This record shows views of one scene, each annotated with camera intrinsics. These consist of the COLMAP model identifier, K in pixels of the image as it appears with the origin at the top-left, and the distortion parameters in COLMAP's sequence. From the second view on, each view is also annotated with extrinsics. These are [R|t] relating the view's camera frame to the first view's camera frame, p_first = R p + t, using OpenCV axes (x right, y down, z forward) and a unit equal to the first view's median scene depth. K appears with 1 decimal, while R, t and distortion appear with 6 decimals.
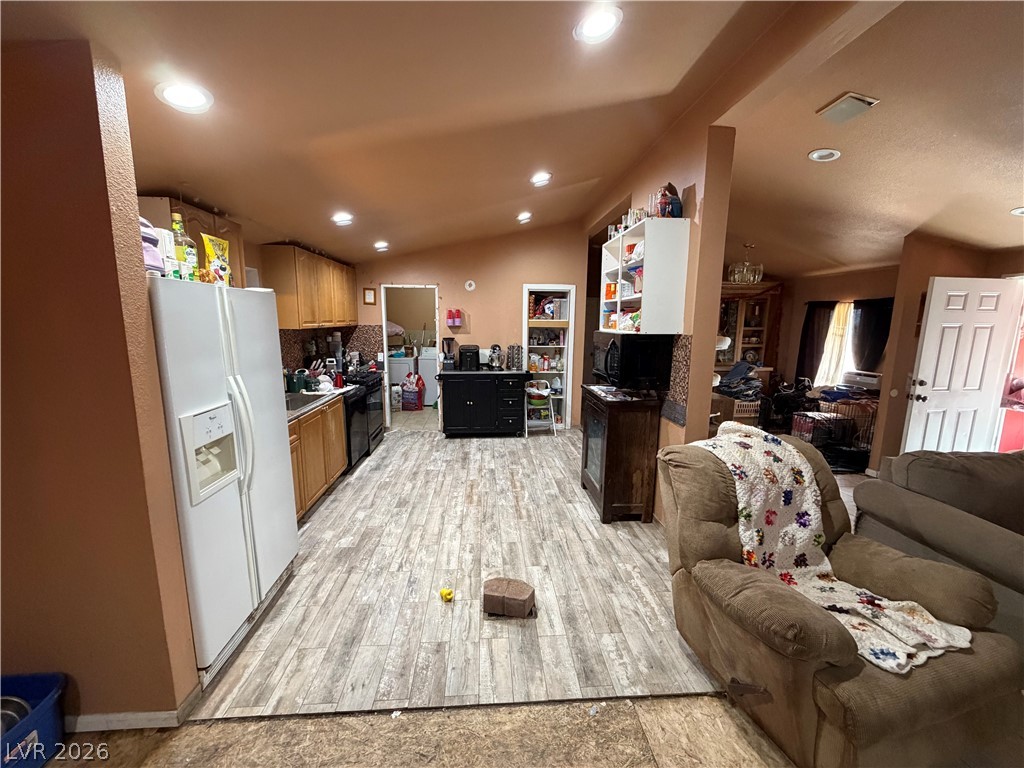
lens RADIAL K [[407.0, 0, 510.0], [0, 407.0, 384.0], [0, 0, 1]] dist [0.000090, -0.000006]
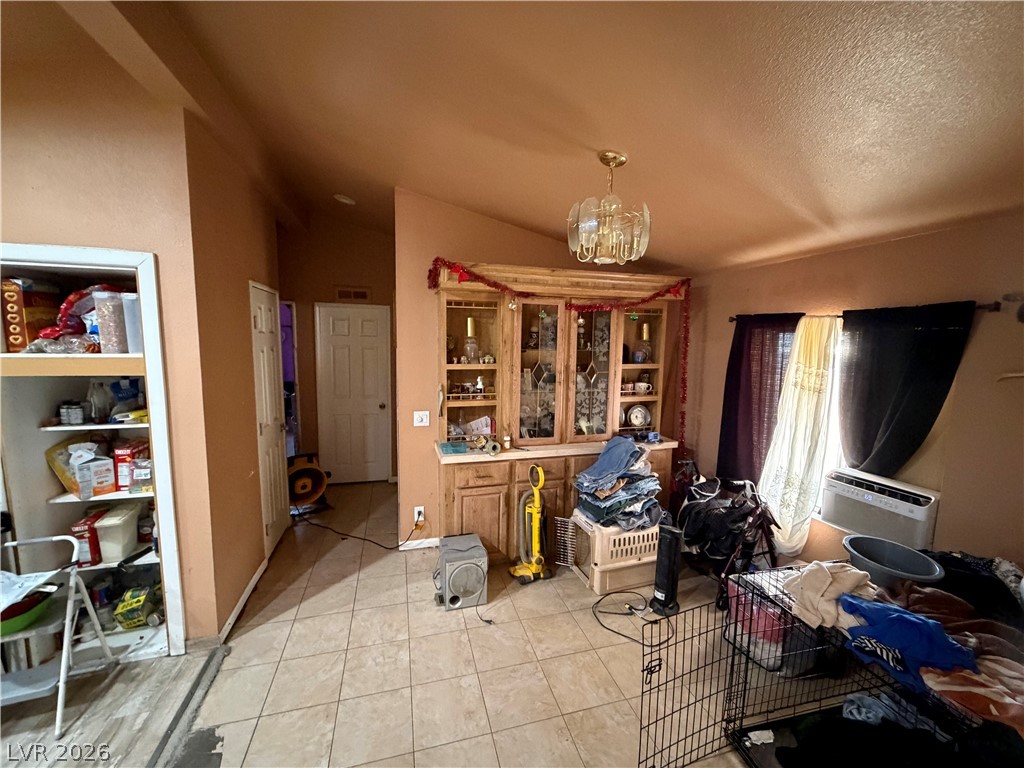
lens RADIAL K [[407.0, 0, 508.8], [0, 407.0, 385.1], [0, 0, 1]] dist [0.000090, -0.000006]
pose [[0.979021, -0.017666, 0.202994, 0.436762], [0.025919, 0.998939, -0.038071, -0.128958], [-0.202106, 0.042534, 0.978439, 0.701002]]
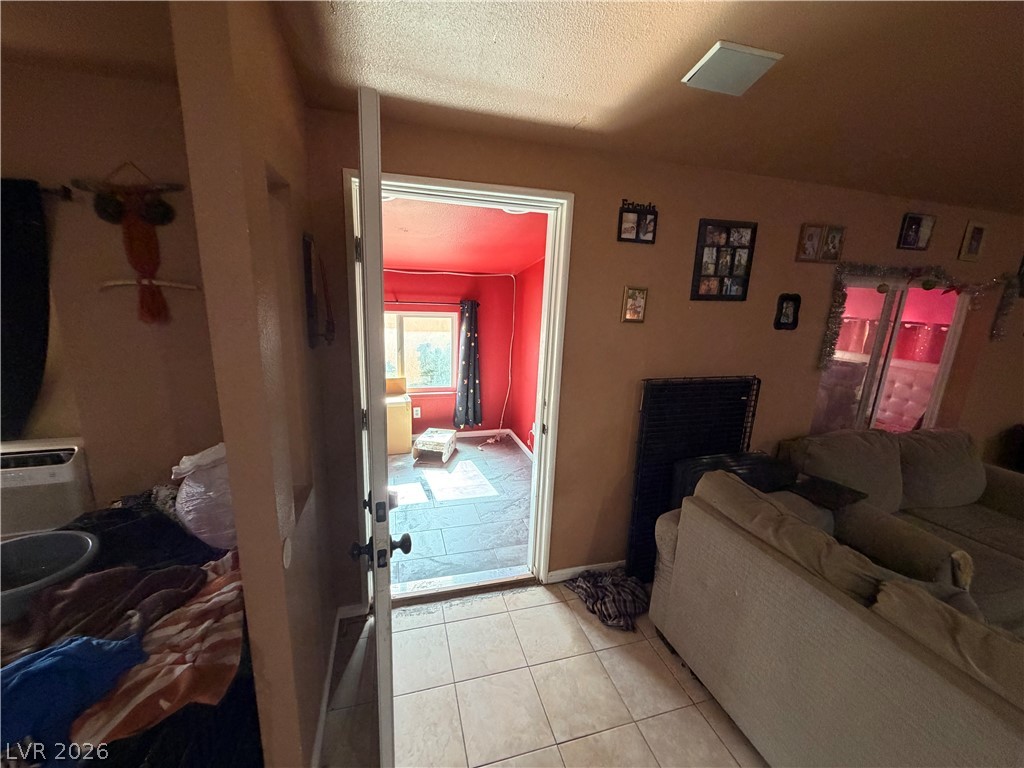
lens RADIAL K [[407.0, 0, 509.1], [0, 407.0, 383.4], [0, 0, 1]] dist [0.000090, -0.000006]
pose [[-0.211703, -0.235868, 0.948445, 0.566934], [0.108704, 0.958737, 0.262692, -0.116206], [-0.971270, 0.158713, -0.177328, 0.735868]]
